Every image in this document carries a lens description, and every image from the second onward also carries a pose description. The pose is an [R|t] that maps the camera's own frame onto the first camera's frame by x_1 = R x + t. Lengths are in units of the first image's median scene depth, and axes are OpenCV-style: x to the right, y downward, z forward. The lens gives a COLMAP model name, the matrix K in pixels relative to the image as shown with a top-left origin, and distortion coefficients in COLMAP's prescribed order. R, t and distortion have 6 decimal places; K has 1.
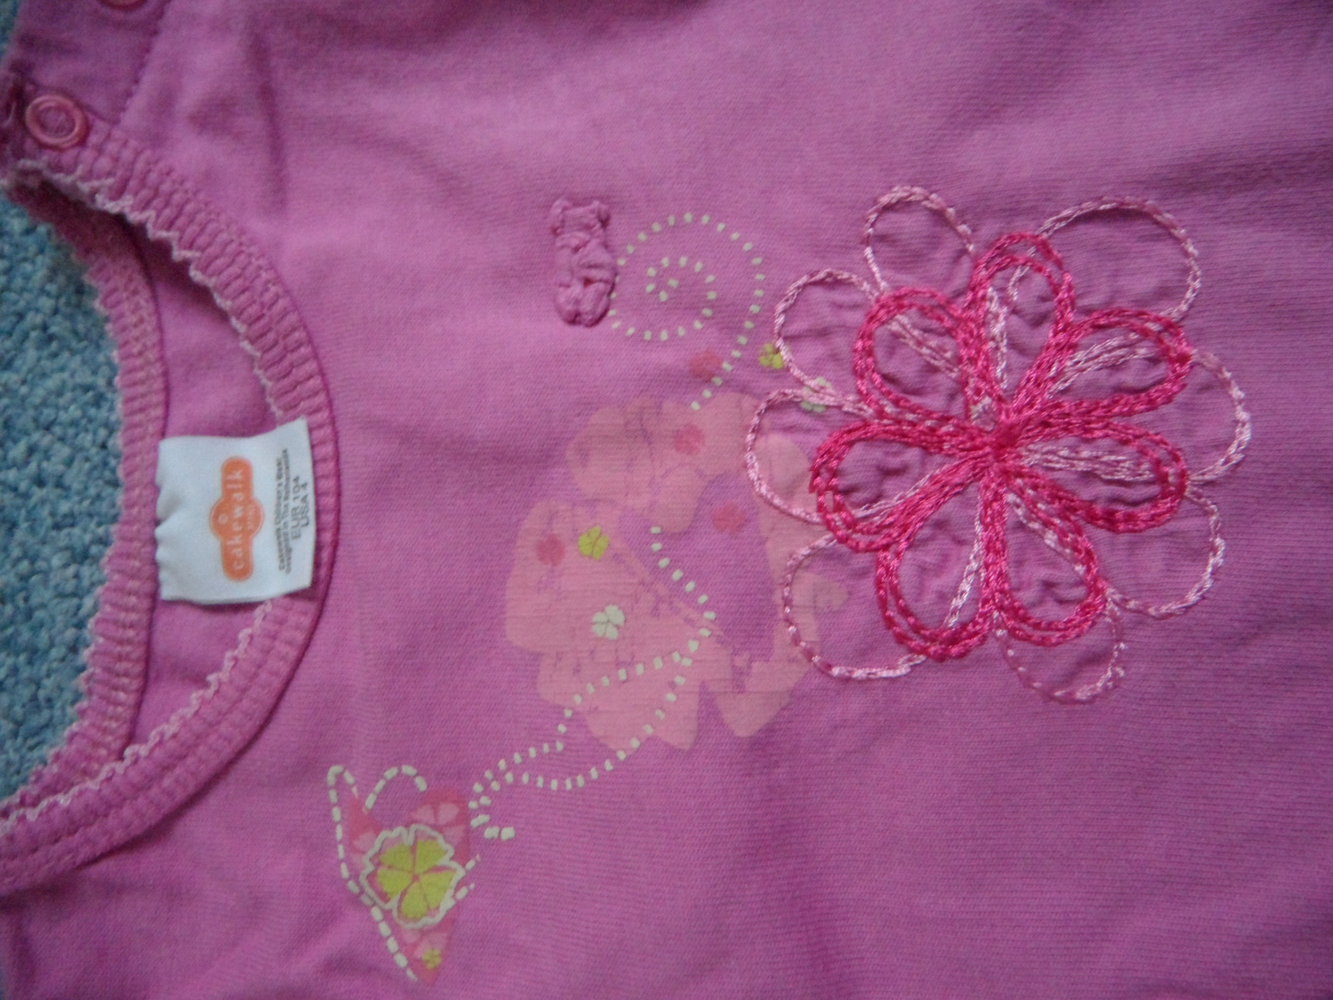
lens RADIAL K [[932.7, 0, 669.5], [0, 932.7, 495.4], [0, 0, 1]] dist [-0.042820, 0.031993]
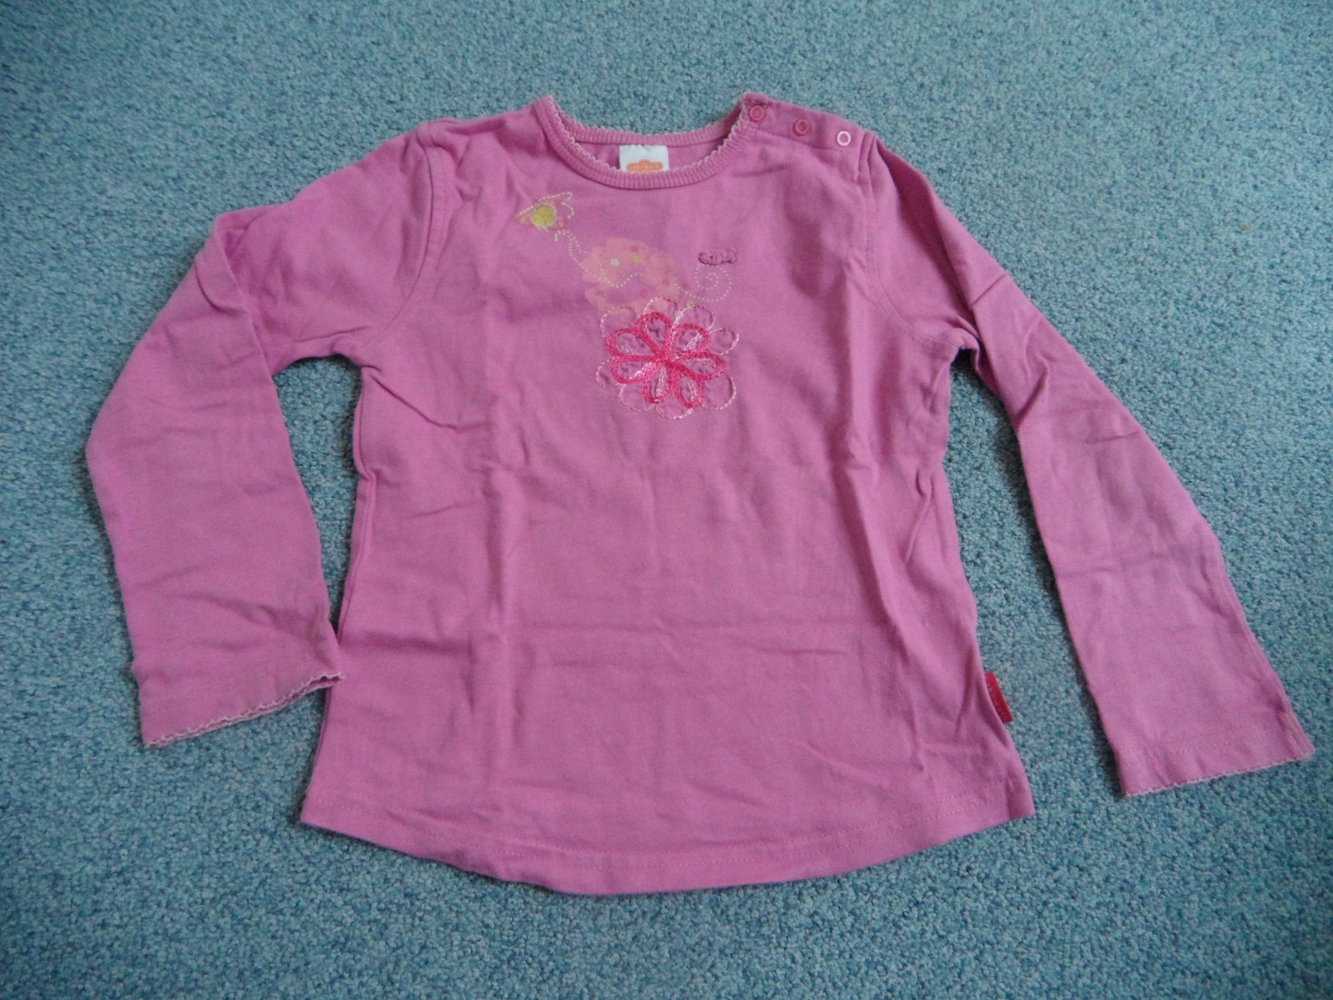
lens RADIAL K [[932.7, 0, 660.1], [0, 932.7, 499.6], [0, 0, 1]] dist [-0.042820, 0.031993]
pose [[0.011917, 0.989025, -0.147268, 1.284686], [-0.998616, 0.019317, 0.048926, -0.182736], [0.051233, 0.146481, 0.987886, -2.258805]]
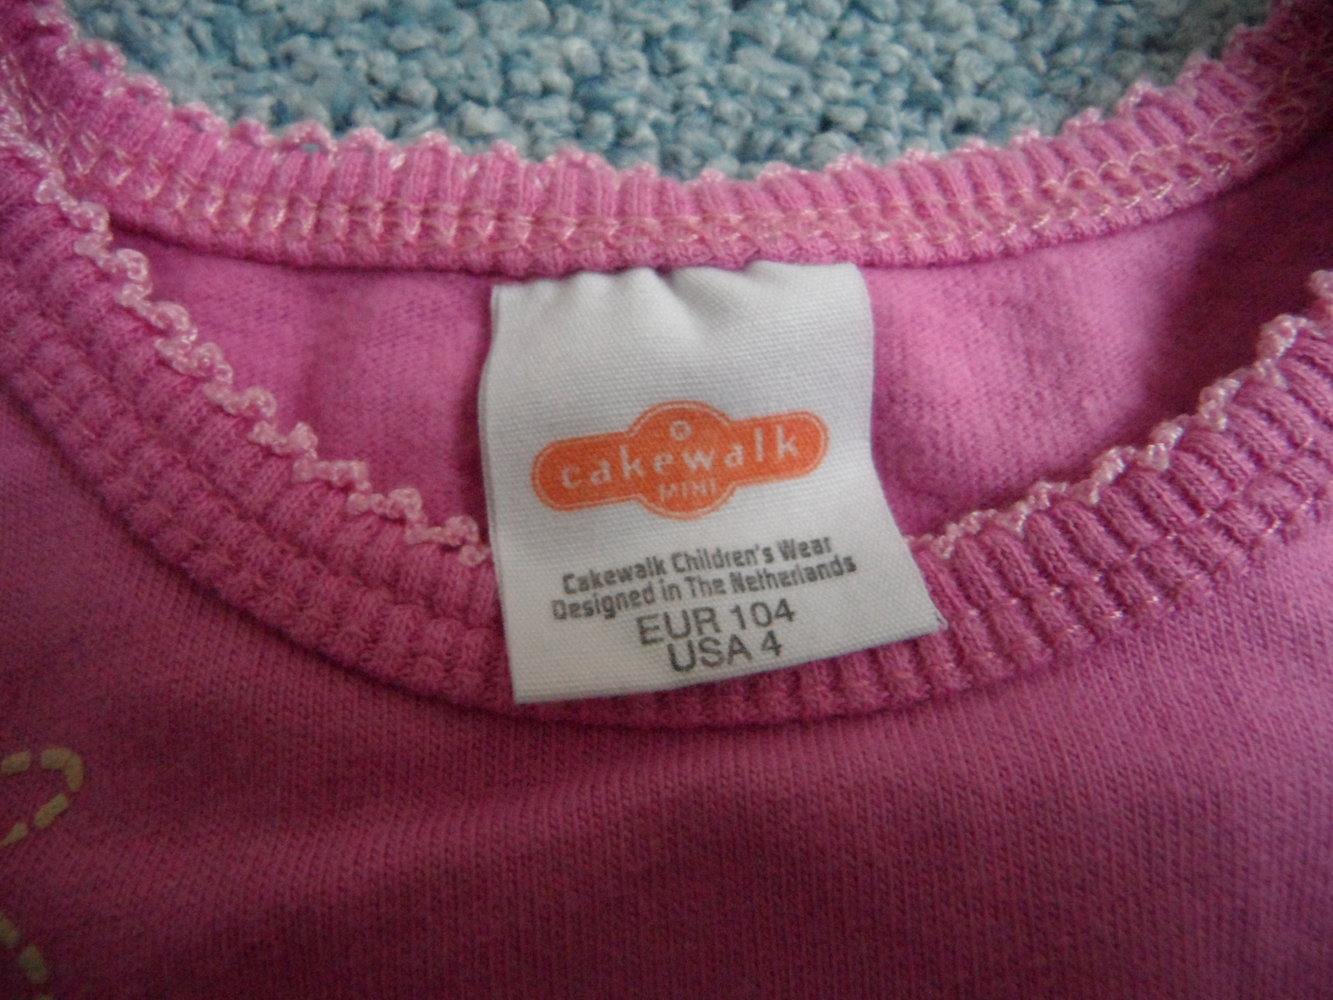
lens RADIAL K [[932.7, 0, 662.9], [0, 932.7, 499.2], [0, 0, 1]] dist [-0.042820, 0.031993]
pose [[0.042009, 0.995094, -0.089573, -0.404665], [-0.996147, 0.048624, 0.072990, 0.003948], [0.076987, 0.086161, 0.993302, 0.571349]]
